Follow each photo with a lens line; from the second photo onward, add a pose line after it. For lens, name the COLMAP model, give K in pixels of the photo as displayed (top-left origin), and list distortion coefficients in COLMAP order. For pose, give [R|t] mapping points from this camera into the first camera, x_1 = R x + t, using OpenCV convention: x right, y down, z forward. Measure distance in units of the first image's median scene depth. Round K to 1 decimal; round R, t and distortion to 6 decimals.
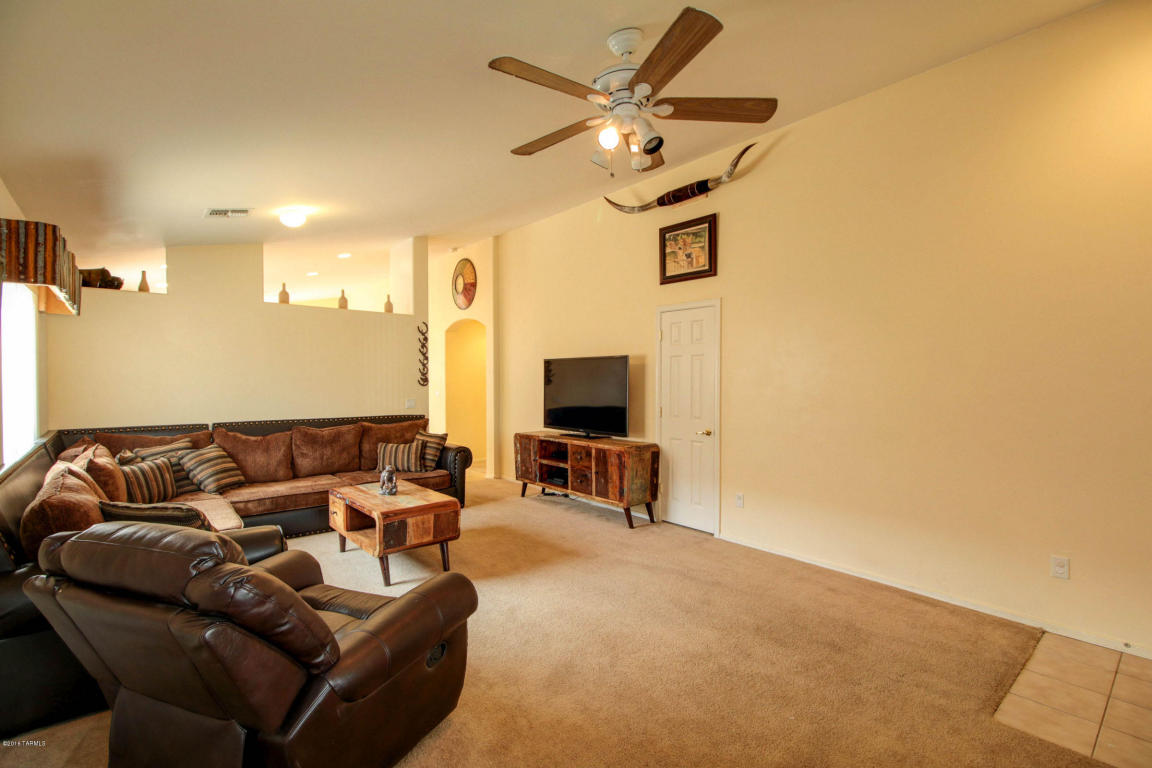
lens RADIAL K [[524.6, 0, 575.9], [0, 524.6, 379.8], [0, 0, 1]] dist [0.007589, -0.004610]
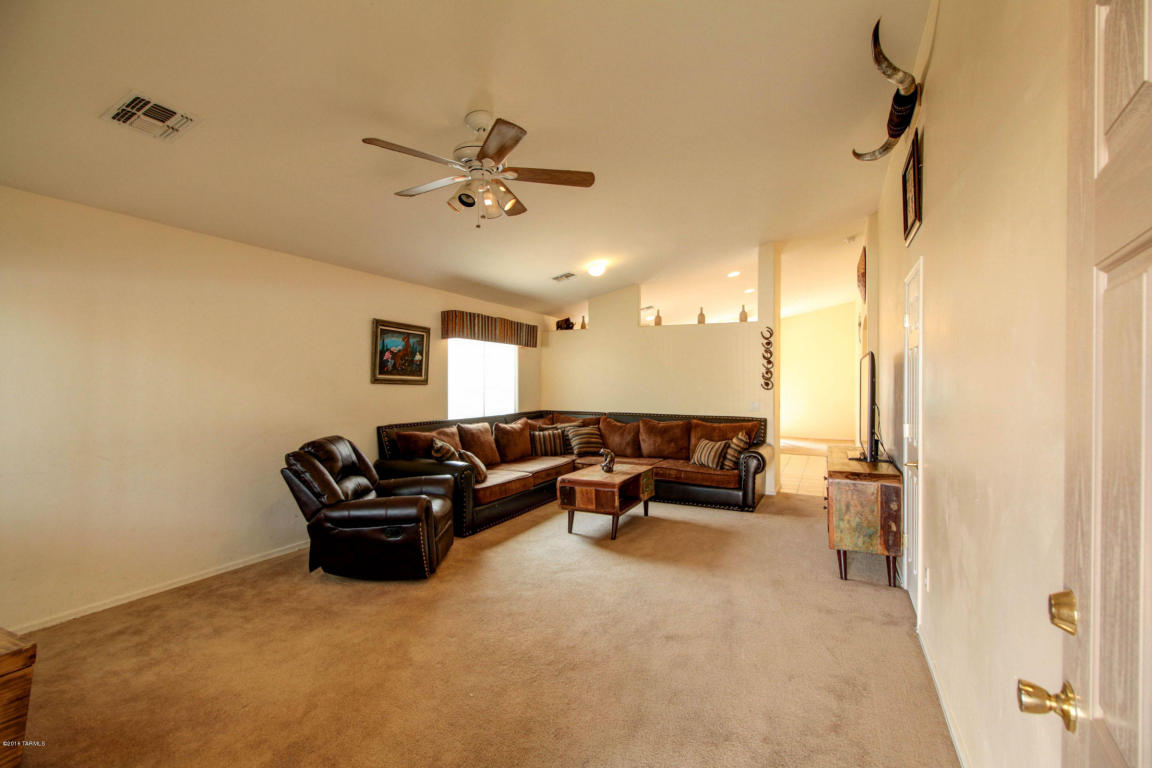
lens RADIAL K [[524.6, 0, 574.6], [0, 524.6, 384.6], [0, 0, 1]] dist [0.007589, -0.004610]
pose [[0.391761, 0.003055, -0.920062, 0.638641], [-0.005360, 0.999985, 0.001038, 0.002980], [0.920051, 0.004525, 0.391772, 0.334612]]
